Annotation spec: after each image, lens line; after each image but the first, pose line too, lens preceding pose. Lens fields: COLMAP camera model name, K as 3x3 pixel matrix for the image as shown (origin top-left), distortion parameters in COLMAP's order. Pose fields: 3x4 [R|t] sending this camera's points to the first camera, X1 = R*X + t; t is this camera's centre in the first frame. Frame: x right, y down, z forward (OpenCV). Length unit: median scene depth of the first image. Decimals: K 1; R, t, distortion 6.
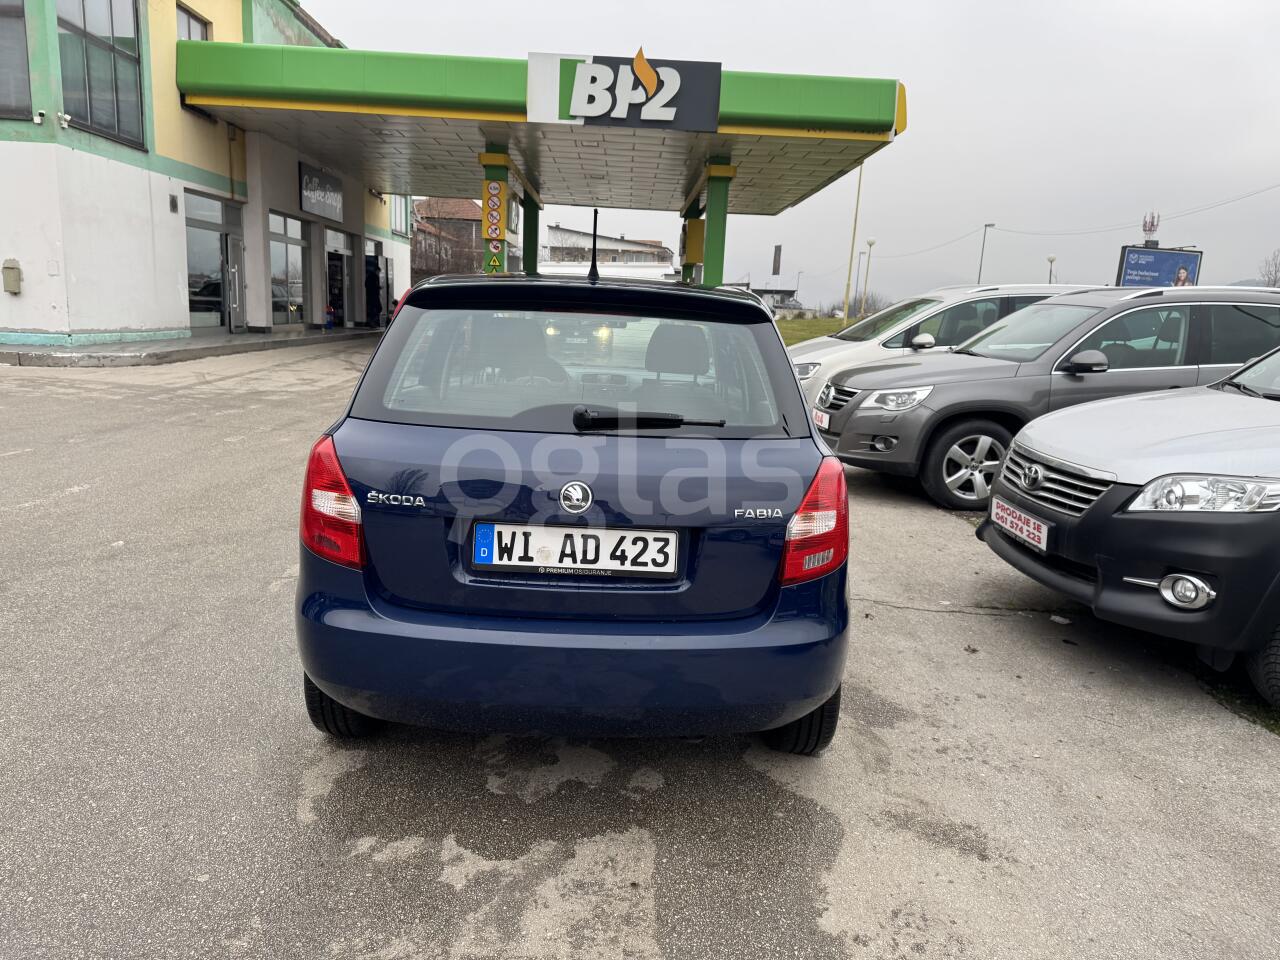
lens RADIAL K [[917.0, 0, 640.0], [0, 917.0, 480.0], [0, 0, 1]] dist [0.049437, -0.058721]
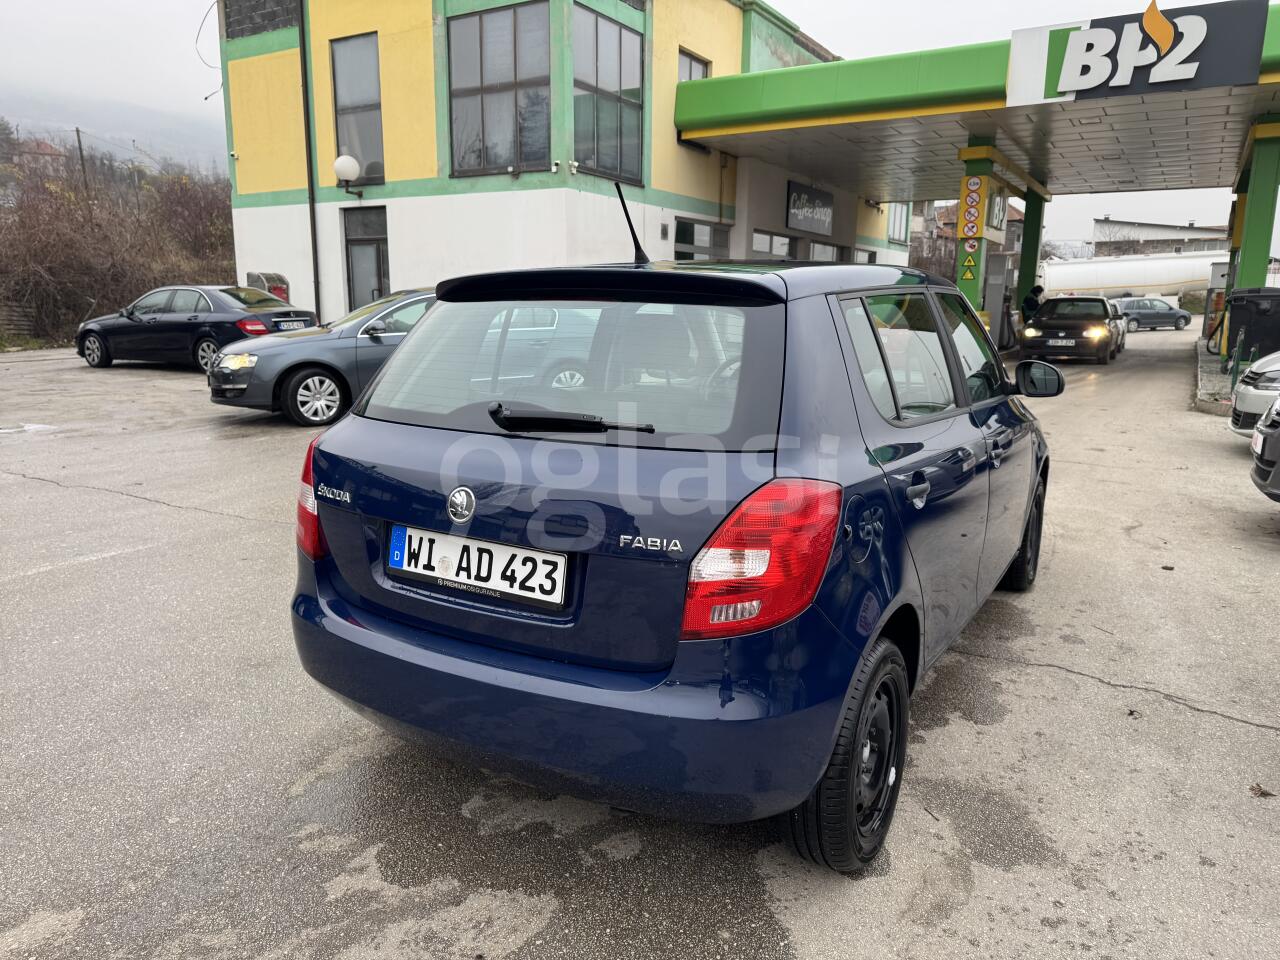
lens RADIAL K [[917.0, 0, 640.0], [0, 917.0, 480.0], [0, 0, 1]] dist [0.049437, -0.058721]
pose [[0.845857, 0.061673, -0.529832, 0.098844], [-0.068211, 0.997645, 0.007230, -0.004261], [0.529030, 0.030025, 0.848072, 0.059429]]
